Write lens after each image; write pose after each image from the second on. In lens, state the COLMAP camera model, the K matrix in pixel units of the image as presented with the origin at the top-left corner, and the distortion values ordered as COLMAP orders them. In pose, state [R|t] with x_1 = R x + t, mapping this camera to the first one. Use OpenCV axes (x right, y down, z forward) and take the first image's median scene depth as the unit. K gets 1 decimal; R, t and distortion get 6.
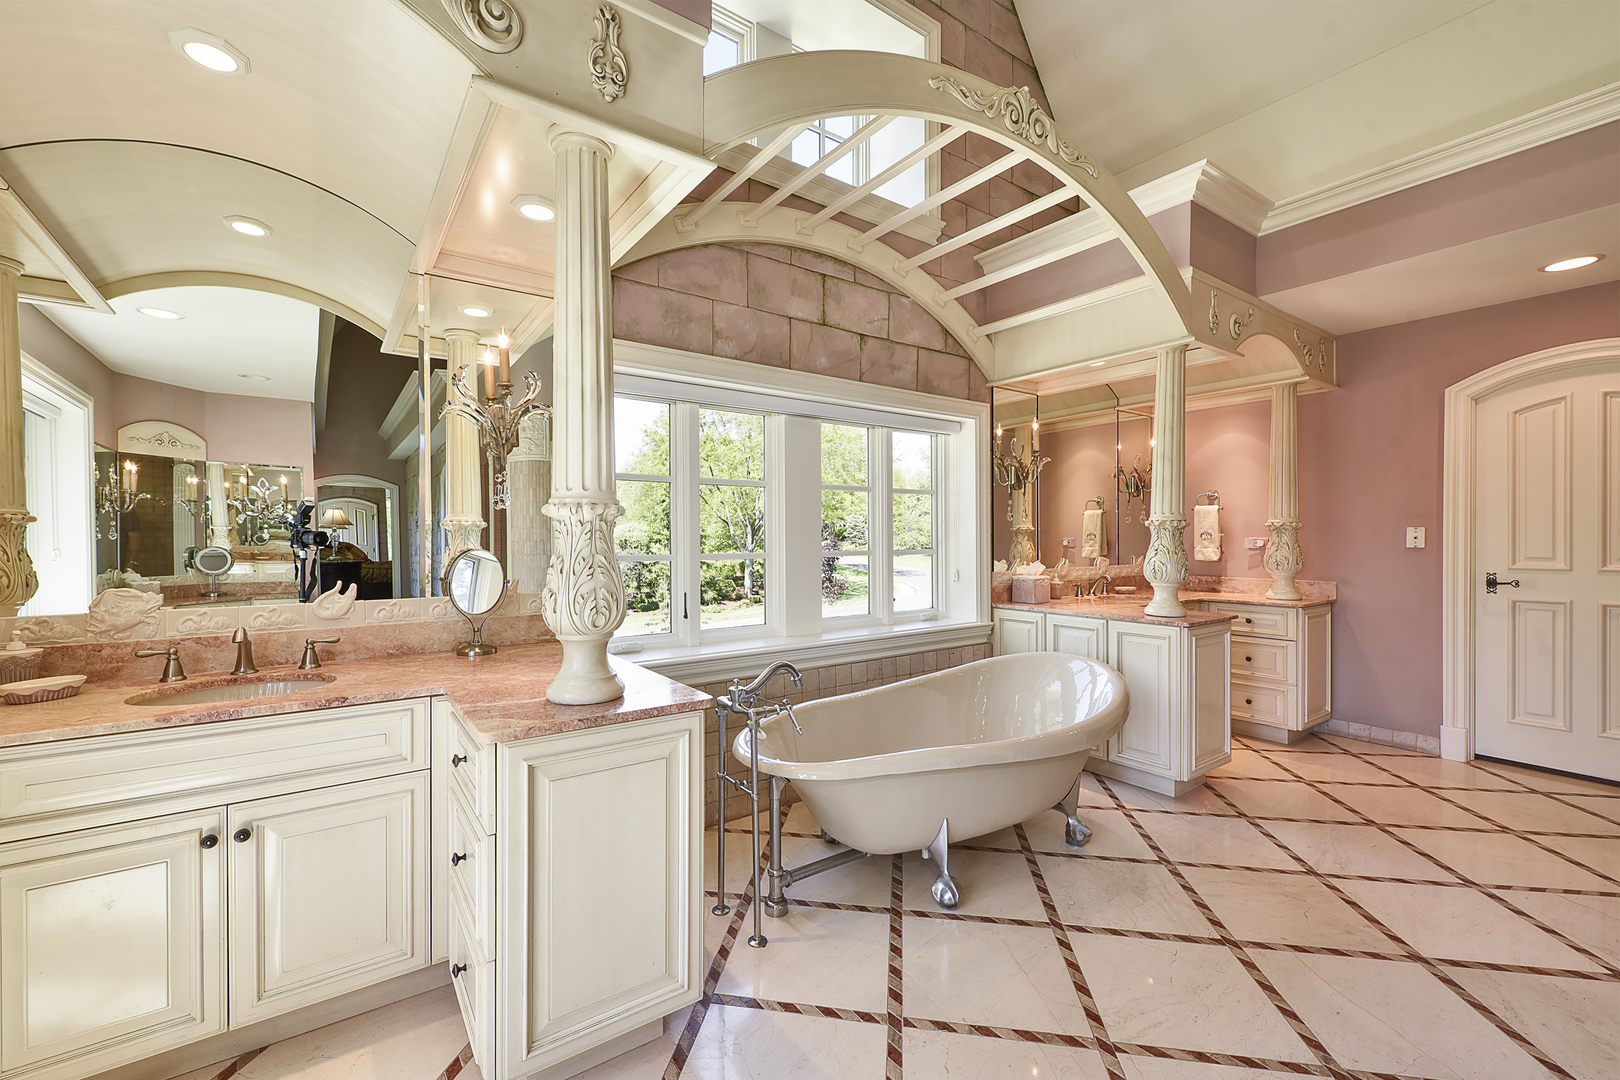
lens RADIAL K [[677.4, 0, 802.5], [0, 677.4, 541.2], [0, 0, 1]] dist [-0.001312, 0.000200]
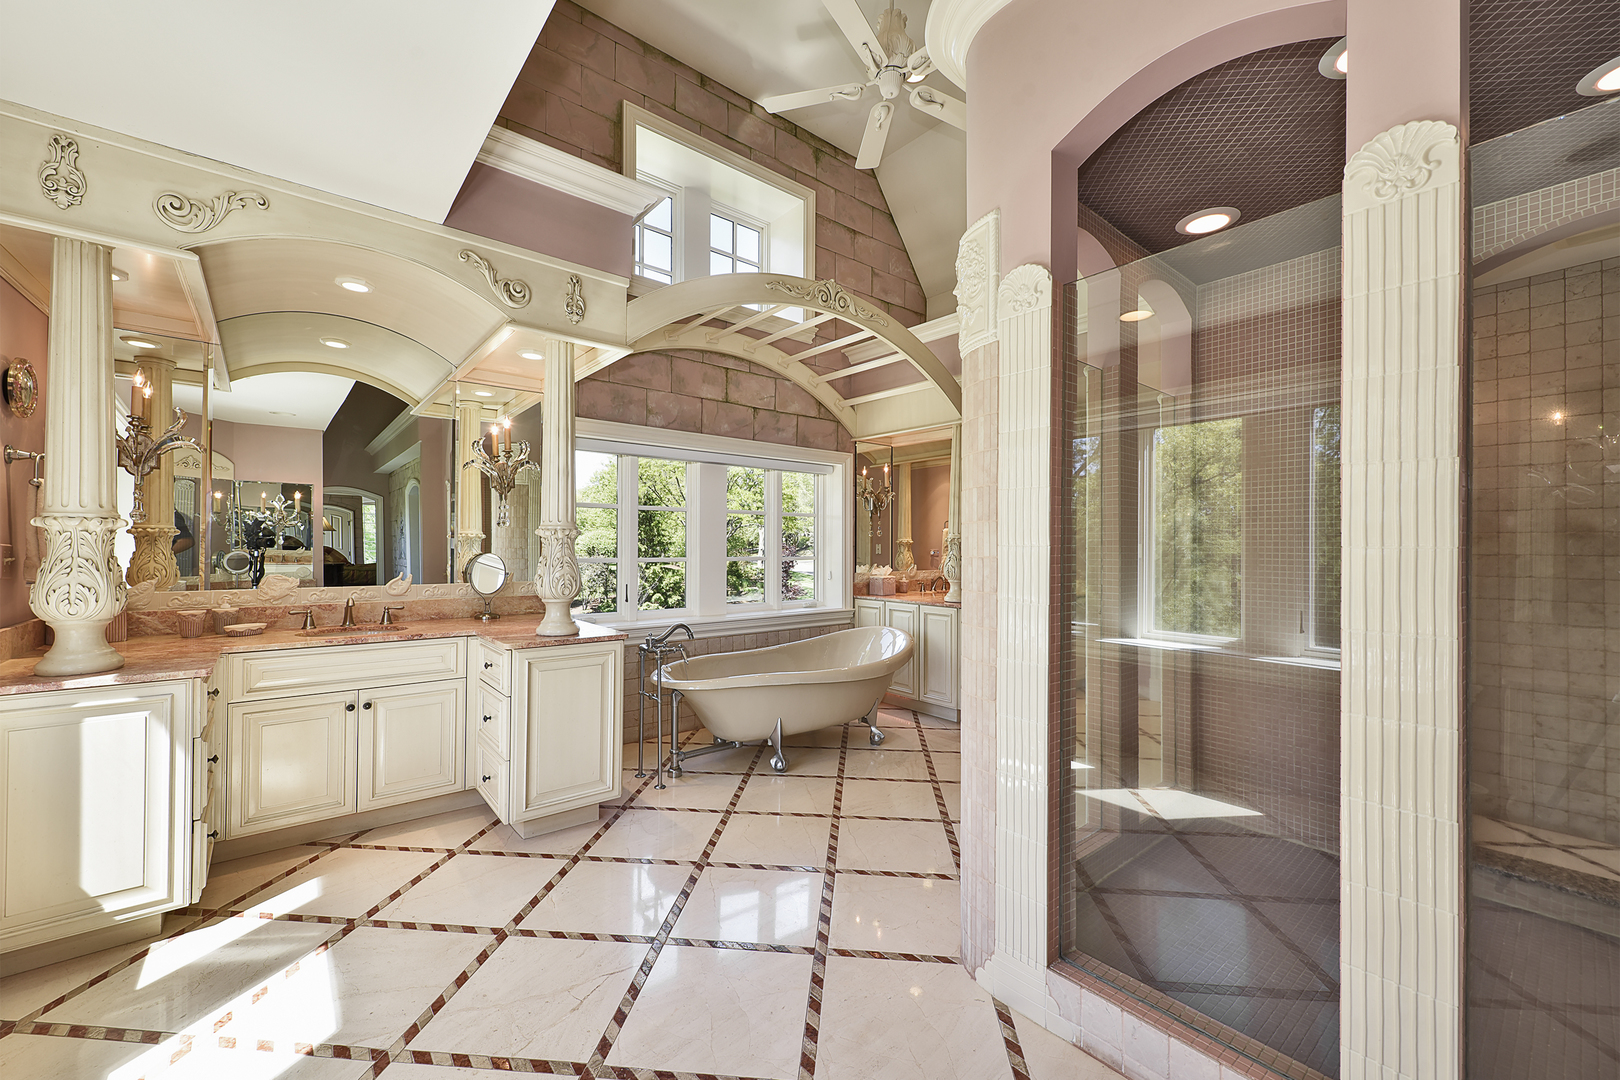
lens RADIAL K [[643.7, 0, 819.3], [0, 643.7, 542.4], [0, 0, 1]] dist [-0.001886, -0.000240]
pose [[0.996644, 0.009331, 0.081325, 0.145395], [-0.008397, 0.999895, -0.011819, -0.002269], [-0.081427, 0.011097, 0.996618, -0.480076]]
